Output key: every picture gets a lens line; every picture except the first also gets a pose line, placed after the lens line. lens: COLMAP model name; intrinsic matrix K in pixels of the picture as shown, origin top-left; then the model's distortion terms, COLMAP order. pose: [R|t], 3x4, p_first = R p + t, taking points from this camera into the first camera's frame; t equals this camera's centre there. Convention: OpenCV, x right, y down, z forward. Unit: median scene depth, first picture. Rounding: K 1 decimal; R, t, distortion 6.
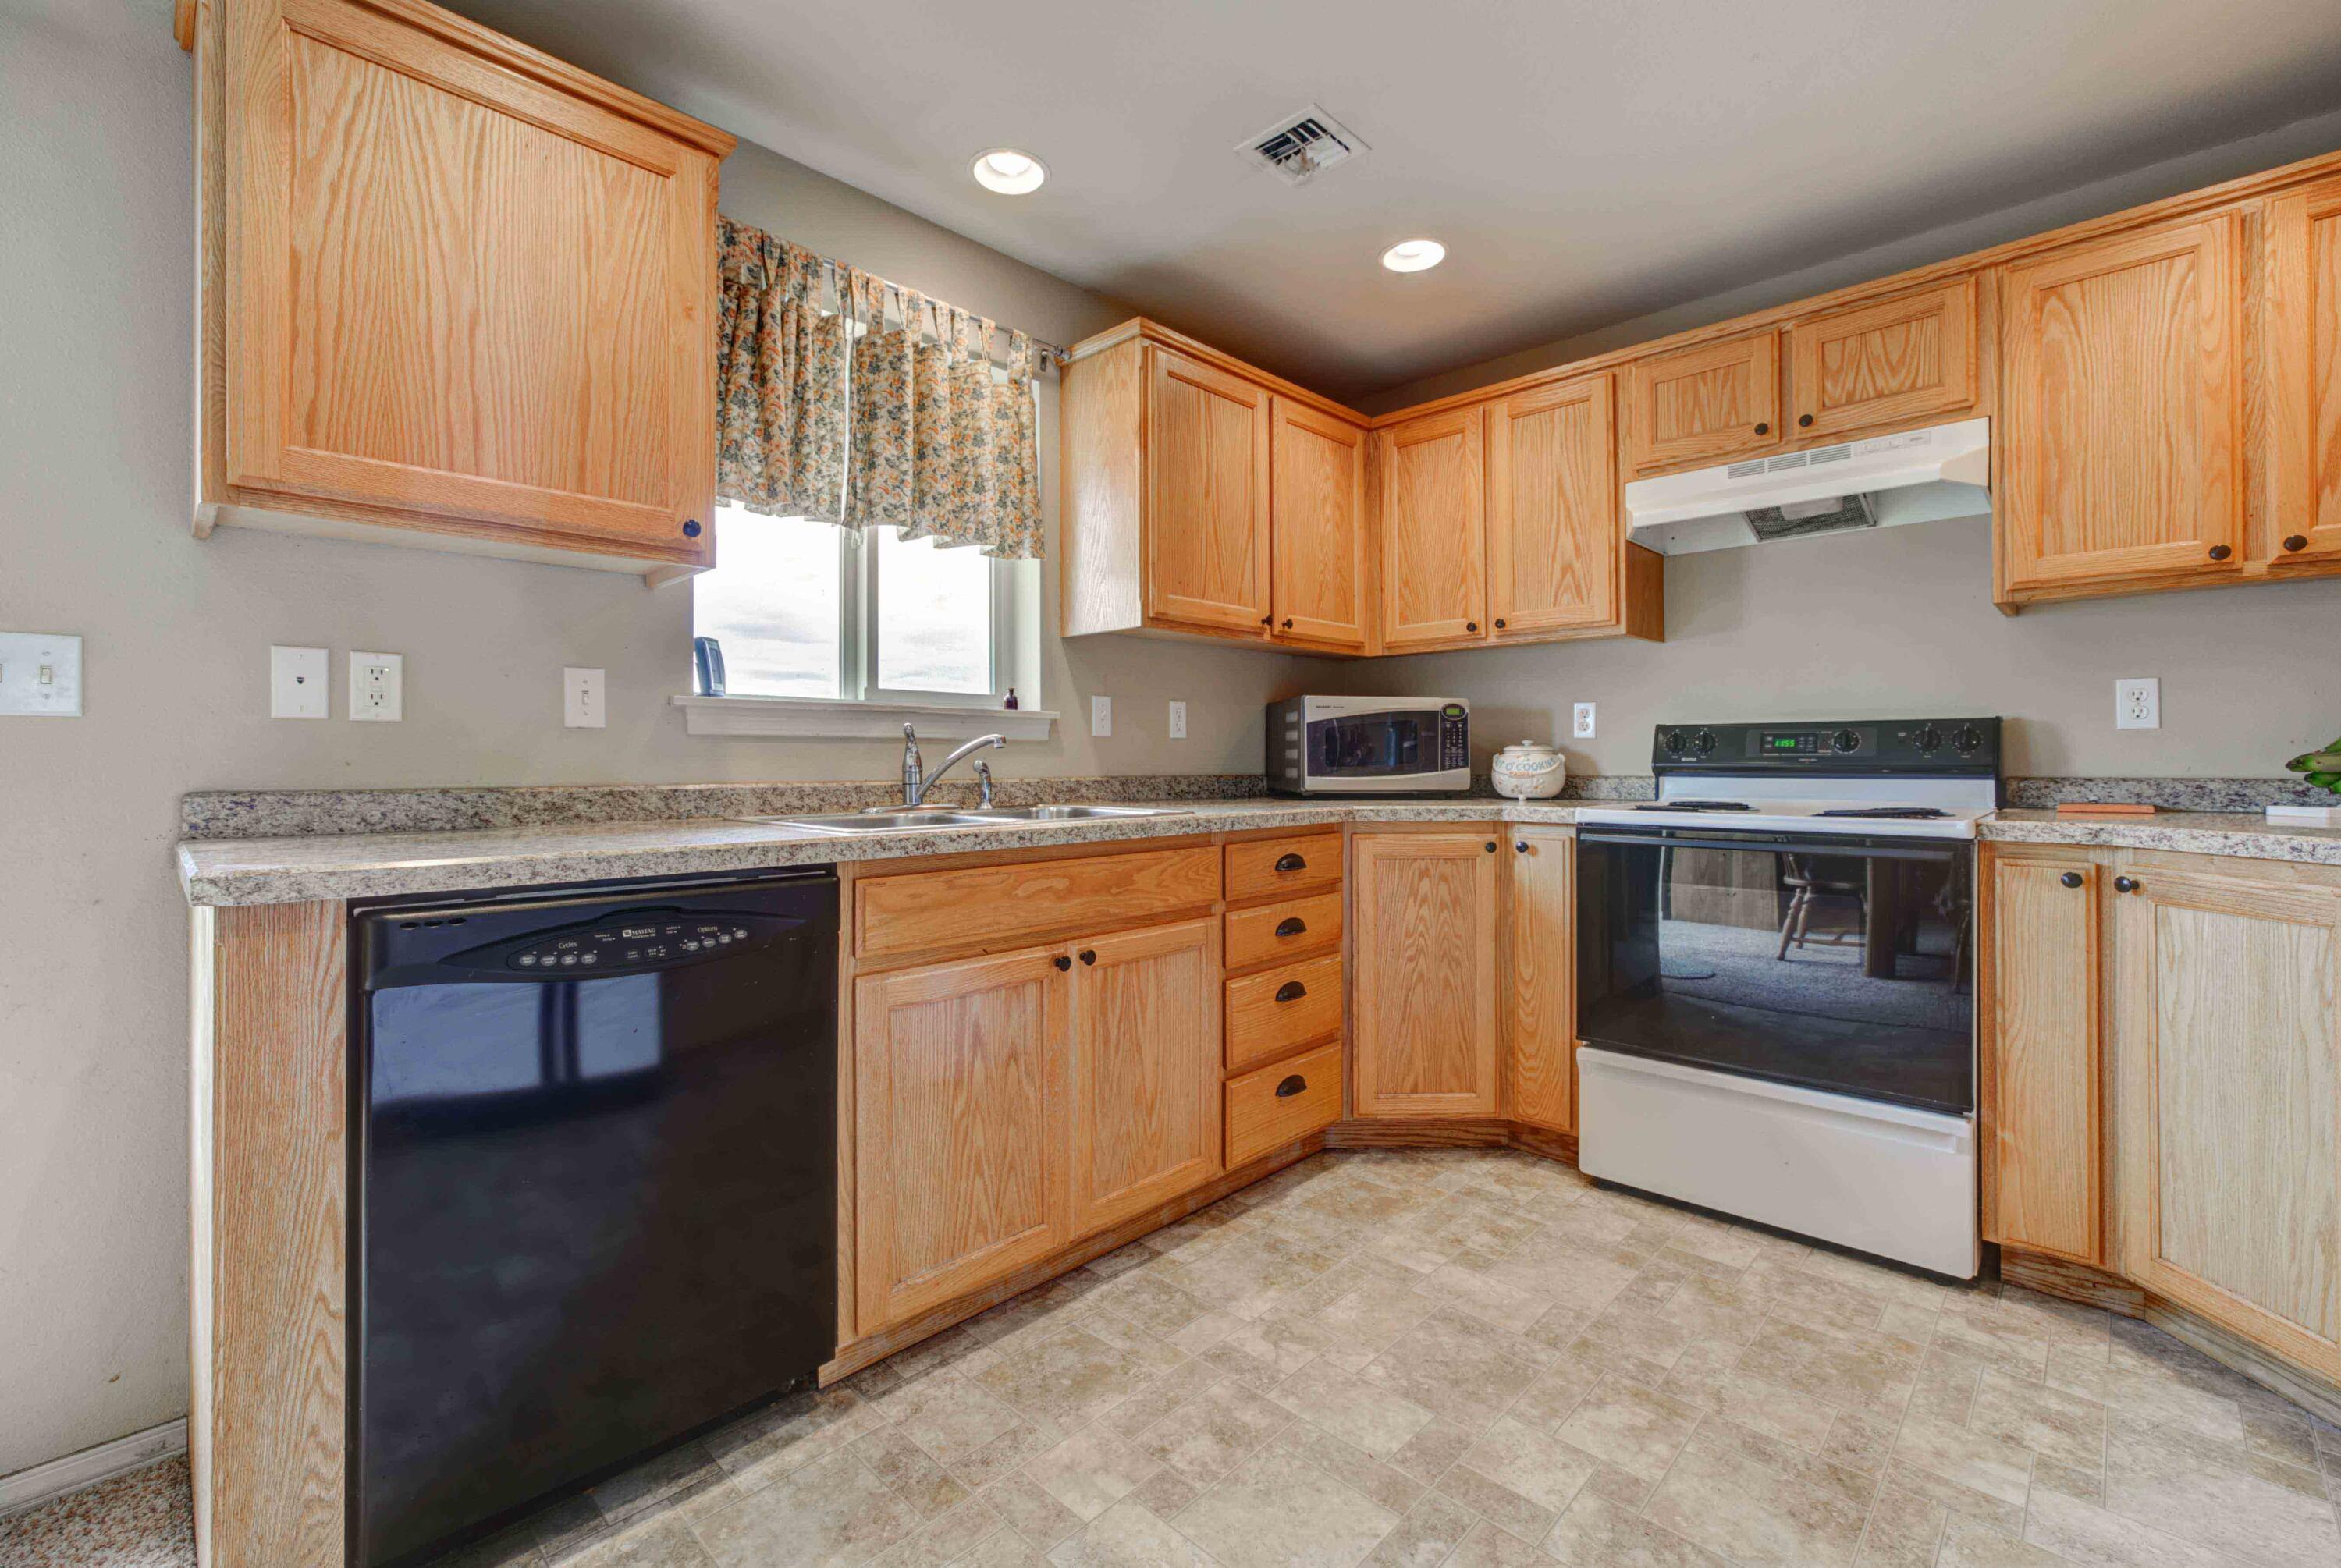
lens RADIAL K [[995.9, 0, 1172.7], [0, 995.9, 752.1], [0, 0, 1]] dist [-0.023501, 0.008019]
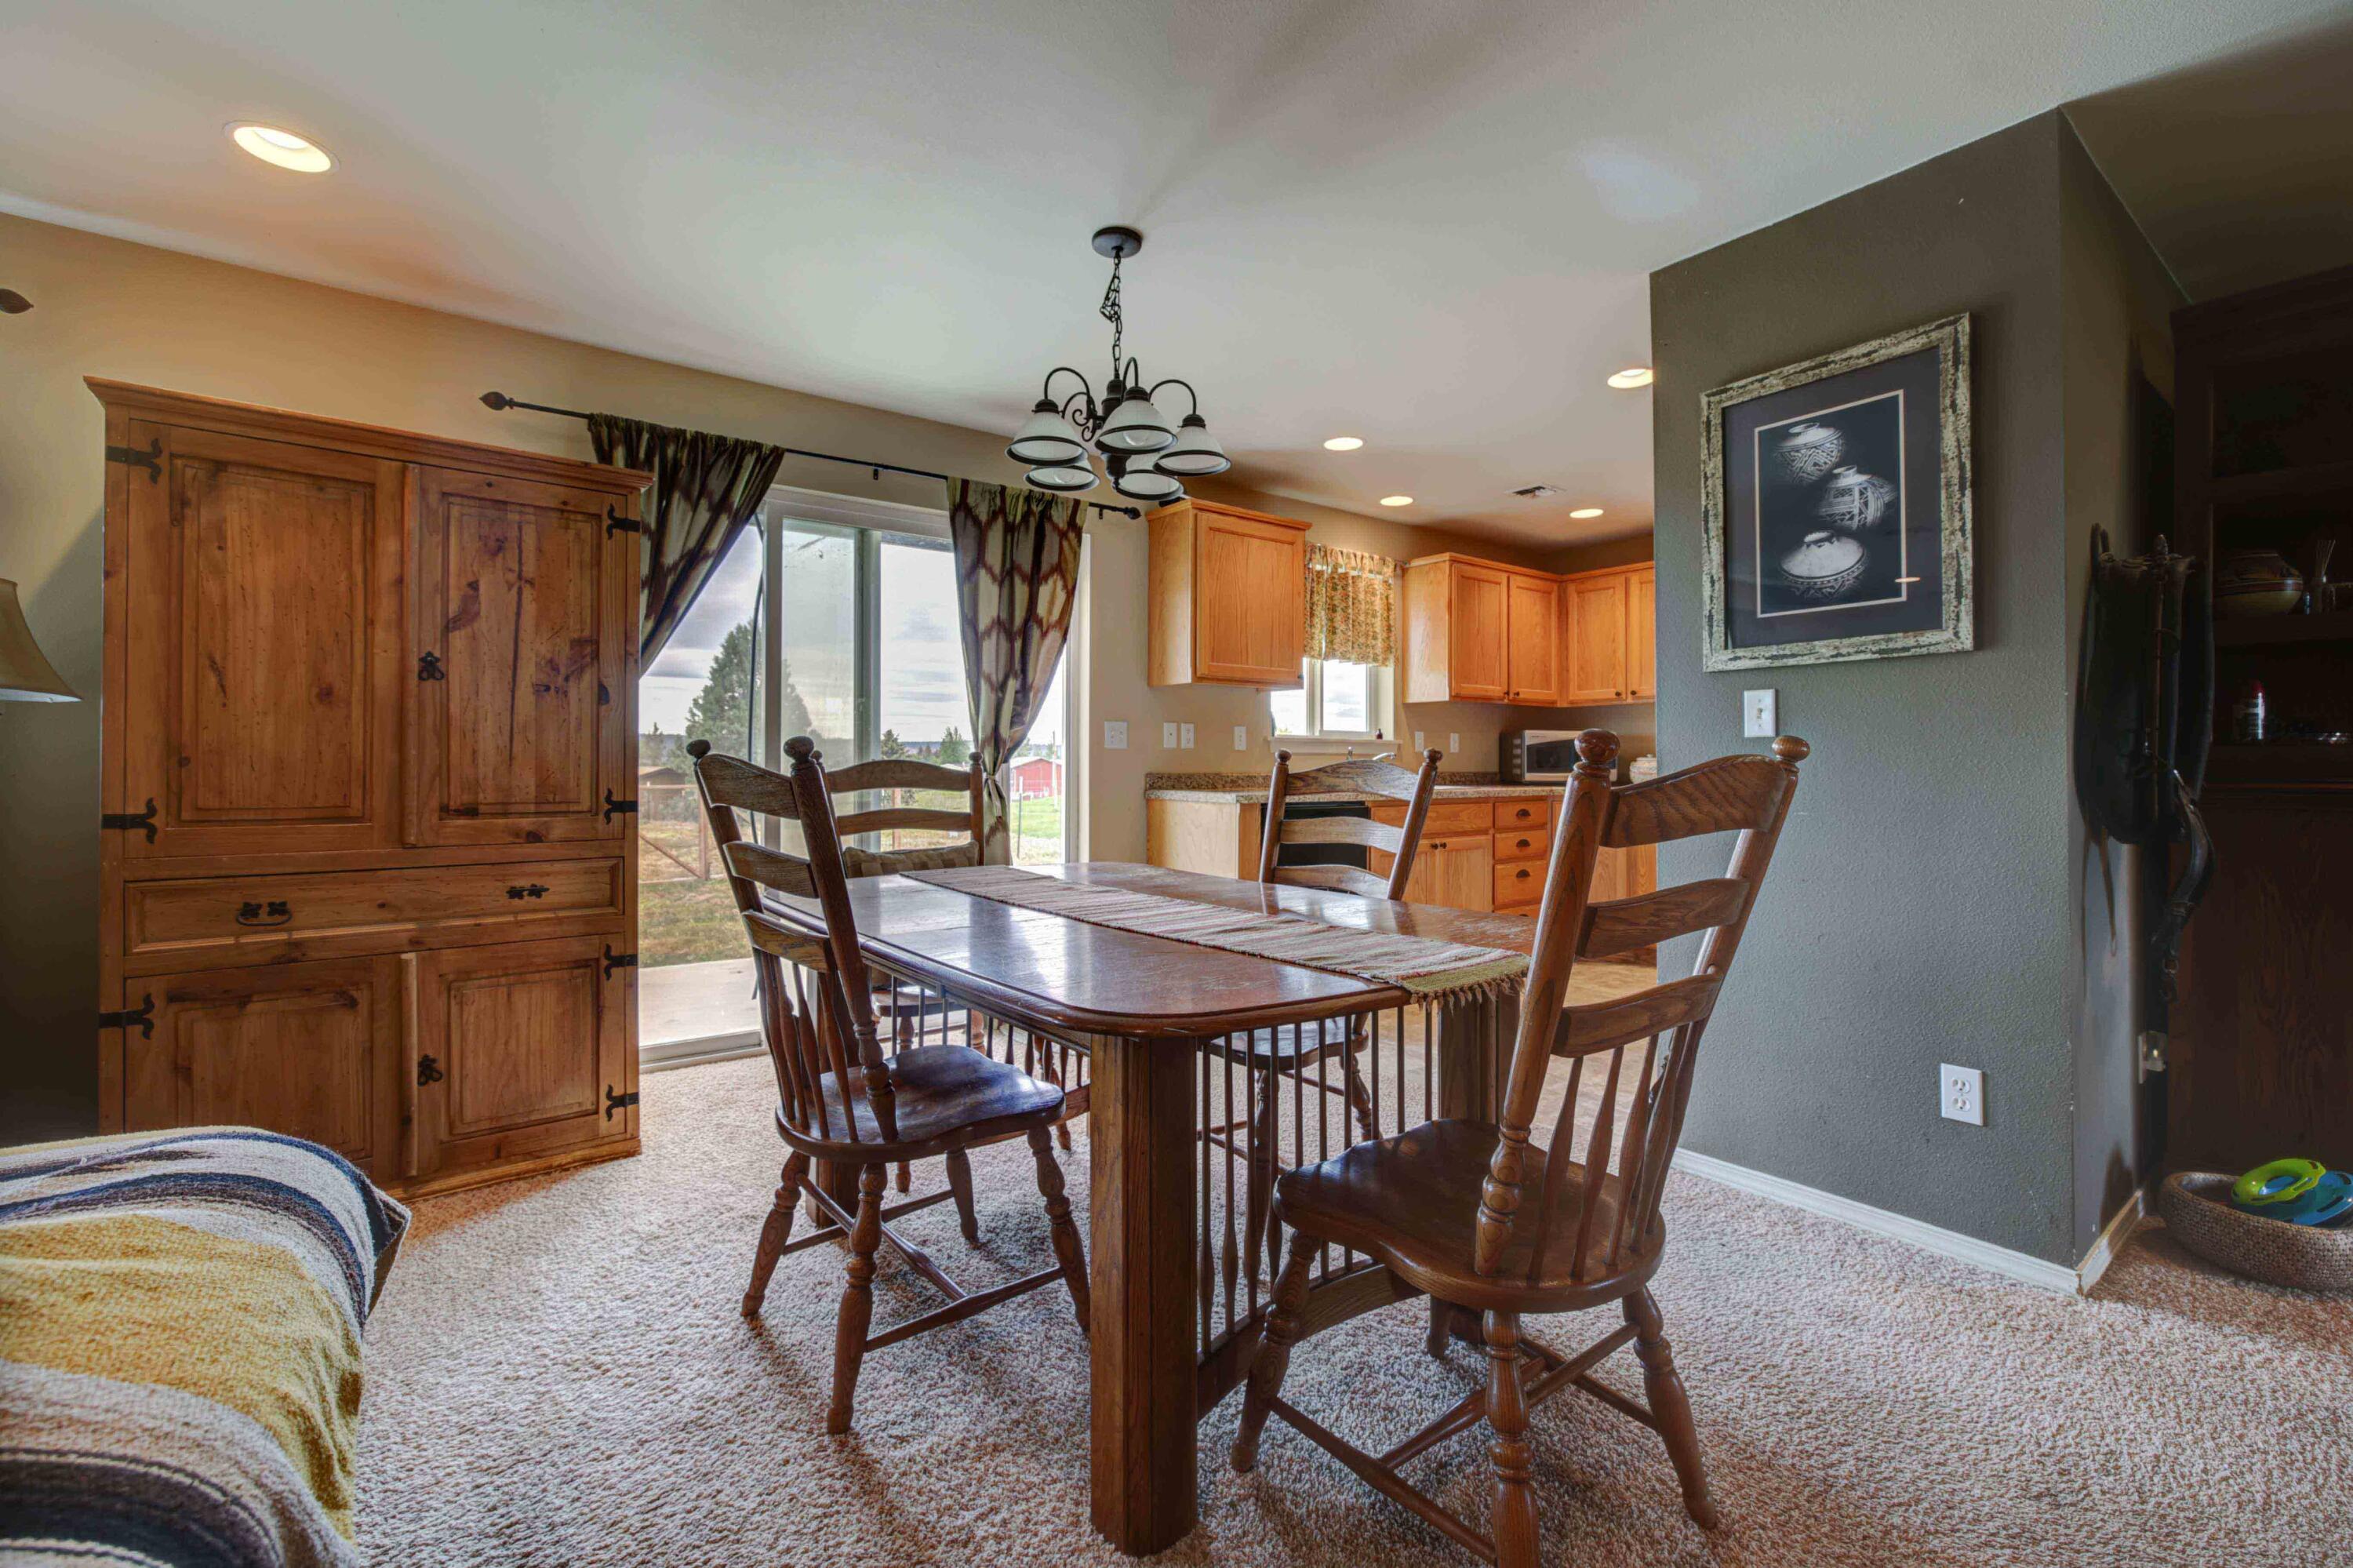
lens RADIAL K [[1002.8, 0, 1178.7], [0, 1002.8, 762.8], [0, 0, 1]] dist [-0.020974, 0.008900]
pose [[0.988620, 0.002578, -0.150410, -0.275513], [-0.001837, 0.999985, 0.005067, -0.004453], [0.150421, -0.004734, 0.988611, -1.161370]]
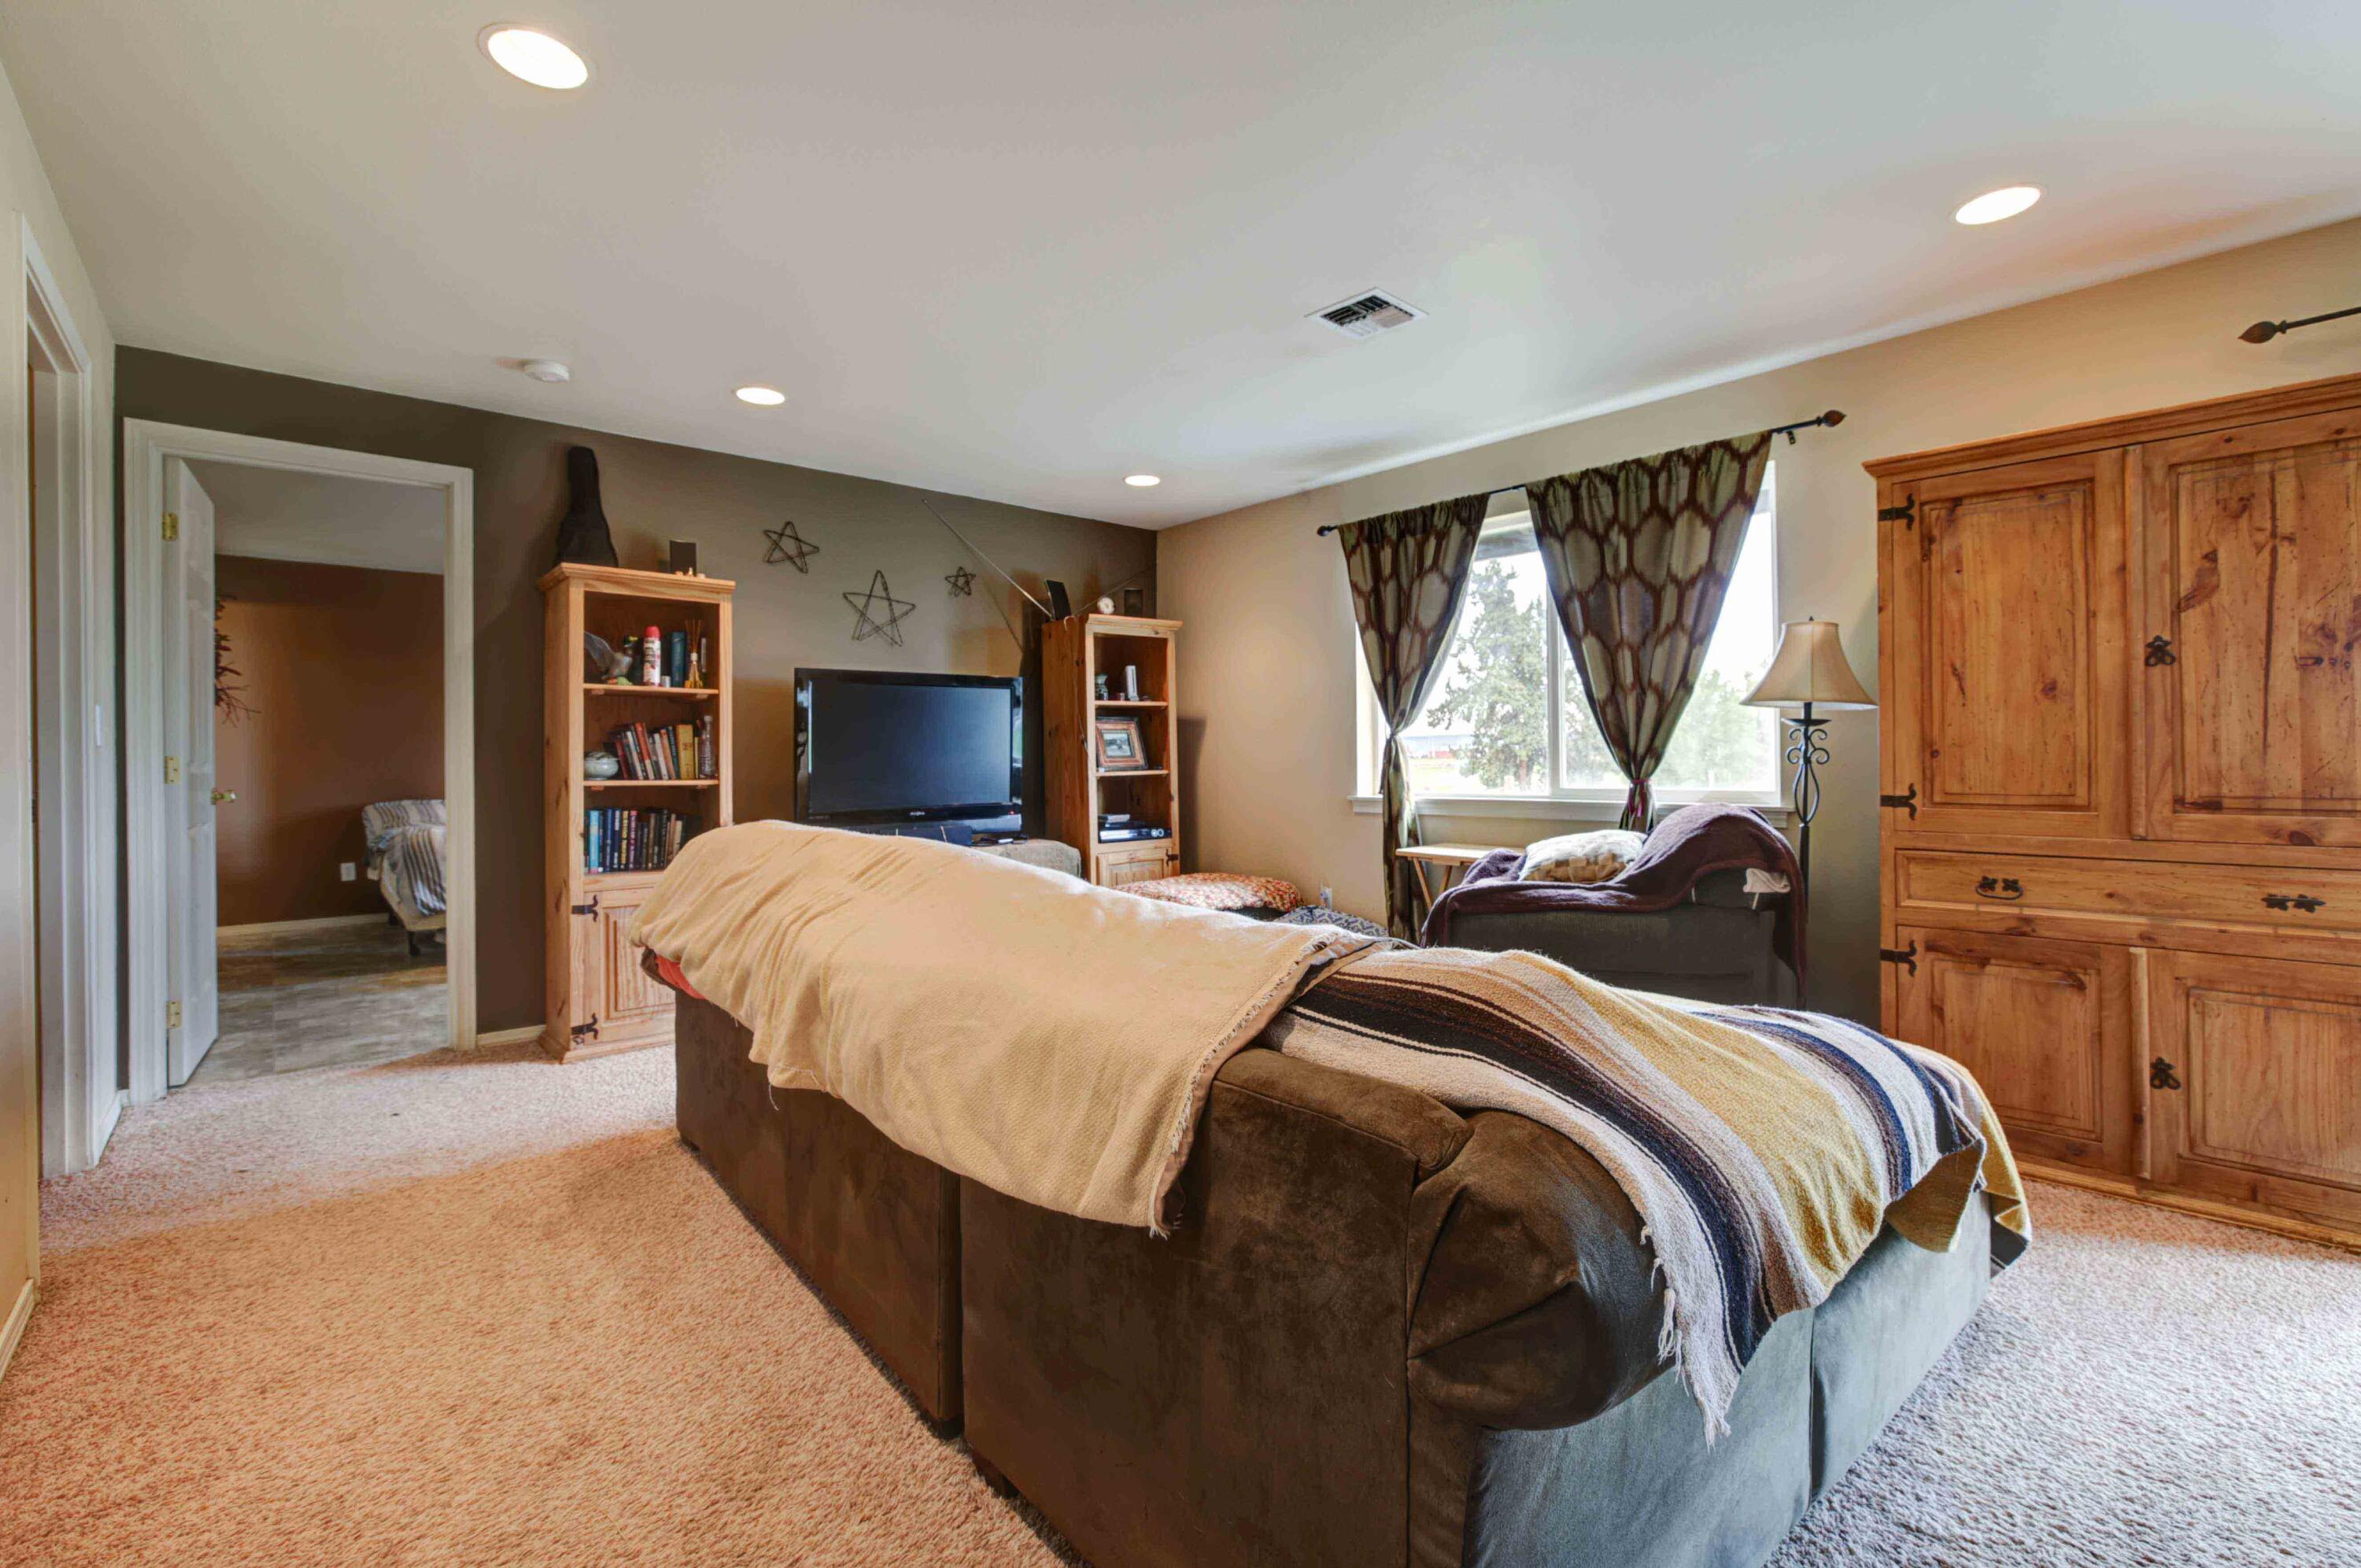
lens RADIAL K [[1052.0, 0, 1175.2], [0, 1052.0, 753.0], [0, 0, 1]] dist [0.002922, 0.000449]
pose [[-0.075855, -0.006311, -0.997099, -0.098276], [0.015495, 0.999852, -0.007507, -0.004262], [0.996998, -0.016019, -0.075746, -1.152420]]
